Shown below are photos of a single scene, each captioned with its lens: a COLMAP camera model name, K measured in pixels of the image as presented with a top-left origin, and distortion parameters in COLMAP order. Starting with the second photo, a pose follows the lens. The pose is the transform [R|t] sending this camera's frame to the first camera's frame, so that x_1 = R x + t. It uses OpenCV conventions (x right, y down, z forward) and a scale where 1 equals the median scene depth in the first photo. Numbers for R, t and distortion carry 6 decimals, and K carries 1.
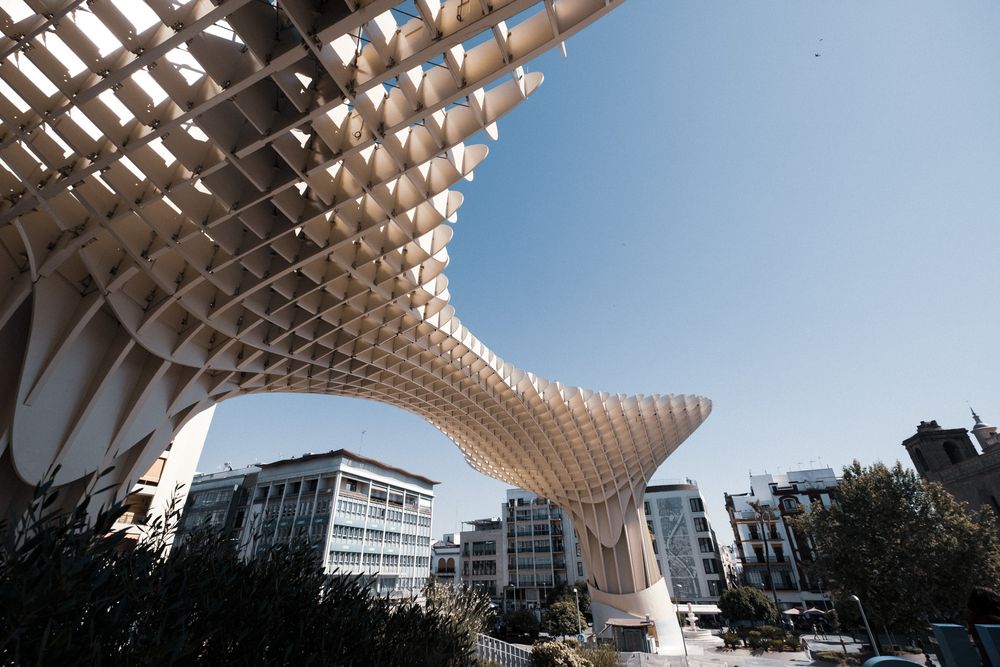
lens RADIAL K [[435.9, 0, 496.9], [0, 435.9, 331.4], [0, 0, 1]] dist [-0.003846, 0.000486]
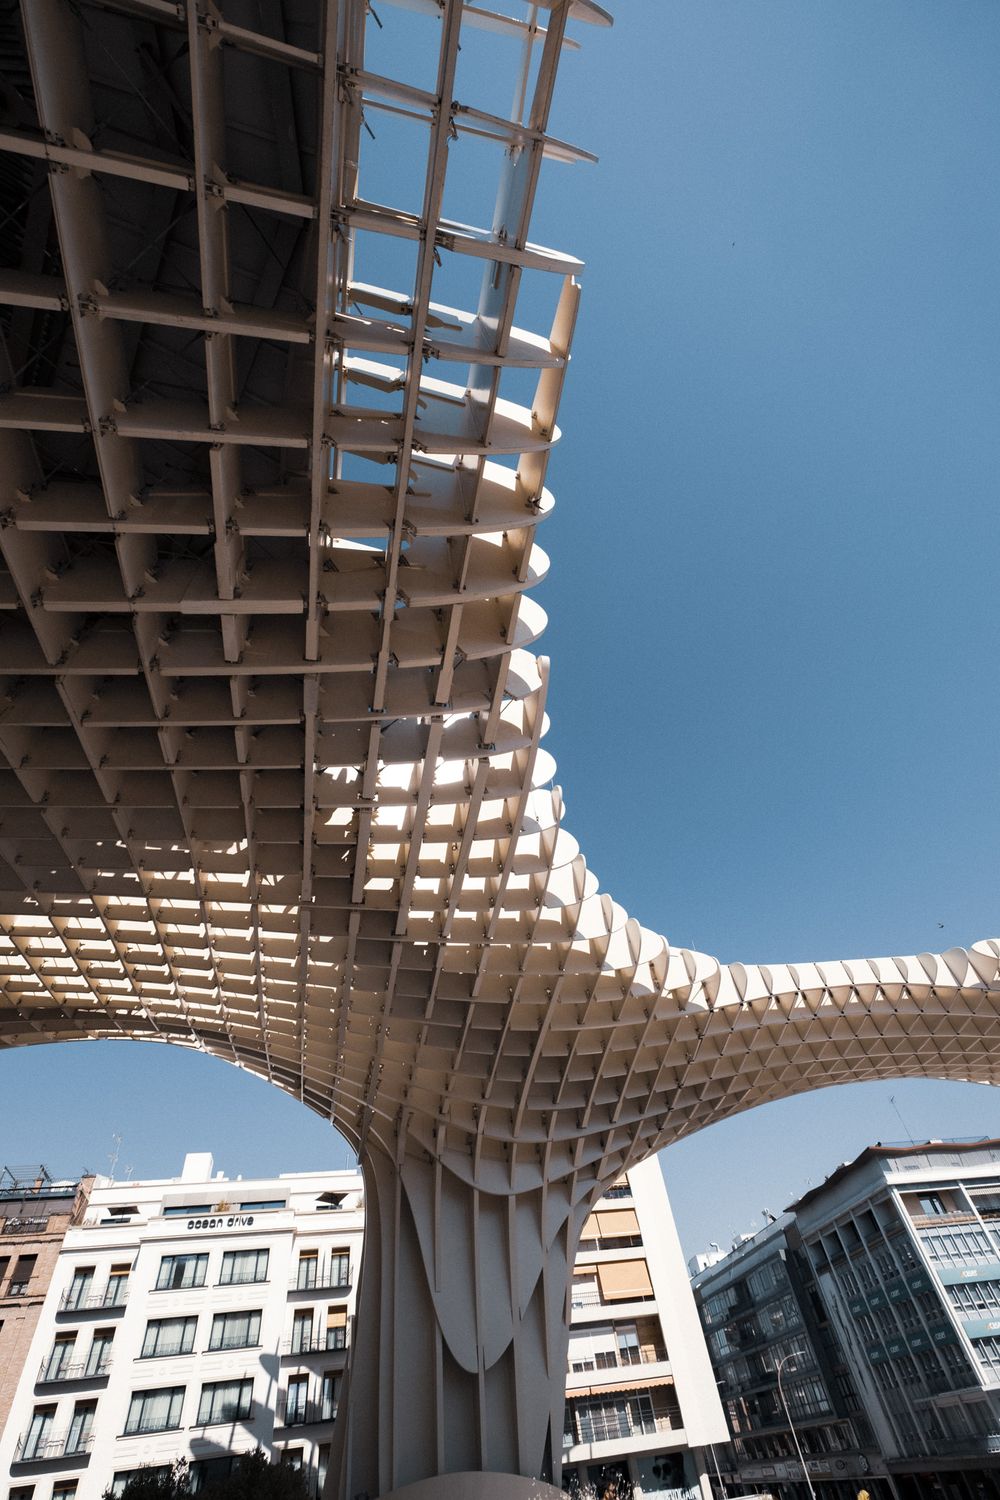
lens RADIAL K [[653.9, 0, 493.3], [0, 653.9, 761.5], [0, 0, 1]] dist [-0.003846, 0.000486]
pose [[0.557425, -0.646656, -0.520686, 0.159080], [0.494494, 0.762379, -0.417437, -0.021415], [0.666898, -0.024786, 0.744737, -0.028697]]
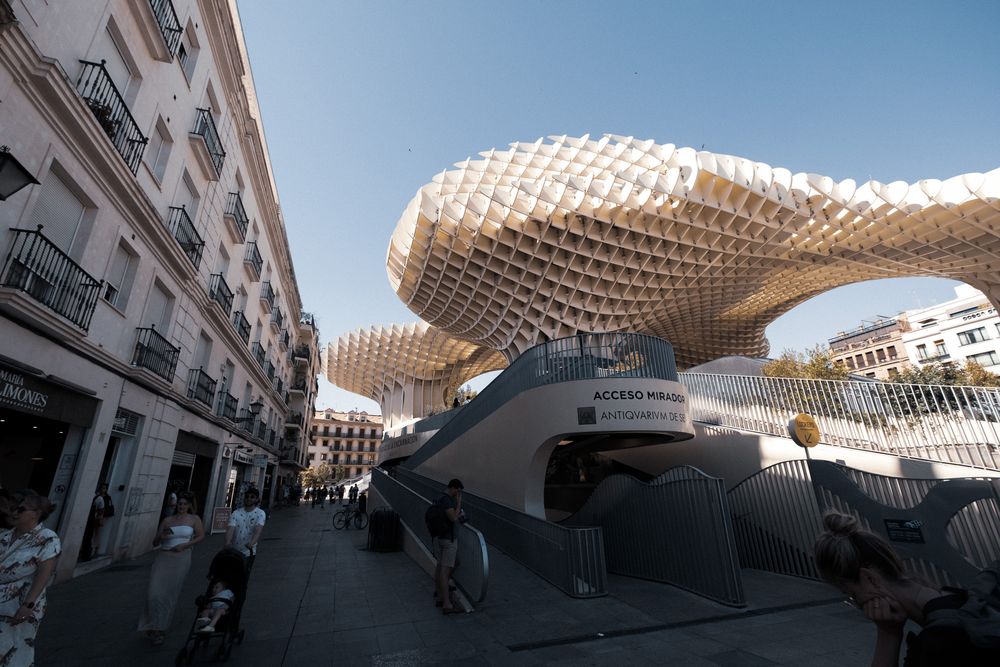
lens RADIAL K [[435.9, 0, 495.7], [0, 435.9, 328.5], [0, 0, 1]] dist [-0.003846, 0.000486]
pose [[-0.749799, -0.199923, -0.630739, 0.551760], [0.353438, 0.684851, -0.637229, 0.130194], [0.559359, -0.700721, -0.442841, 0.082225]]
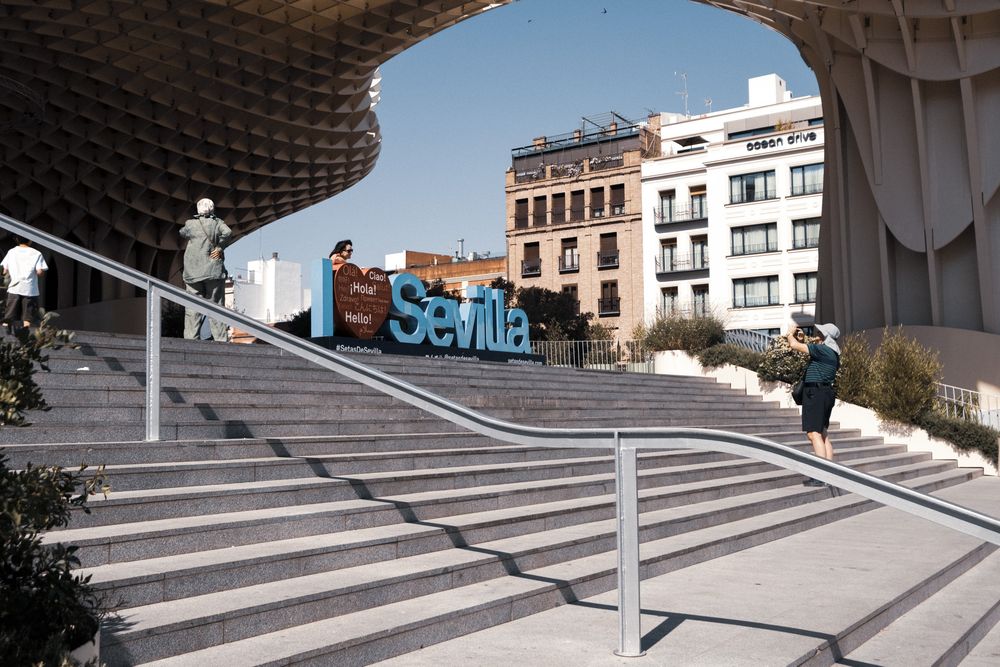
lens RADIAL K [[1008.6, 0, 491.8], [0, 1008.6, 333.6], [0, 0, 1]] dist [-0.015561, 0.000000]
pose [[-0.211966, -0.067912, -0.974914, 0.272592], [0.494143, 0.853216, -0.166872, 0.083188], [0.843145, -0.517118, -0.147295, 0.083520]]
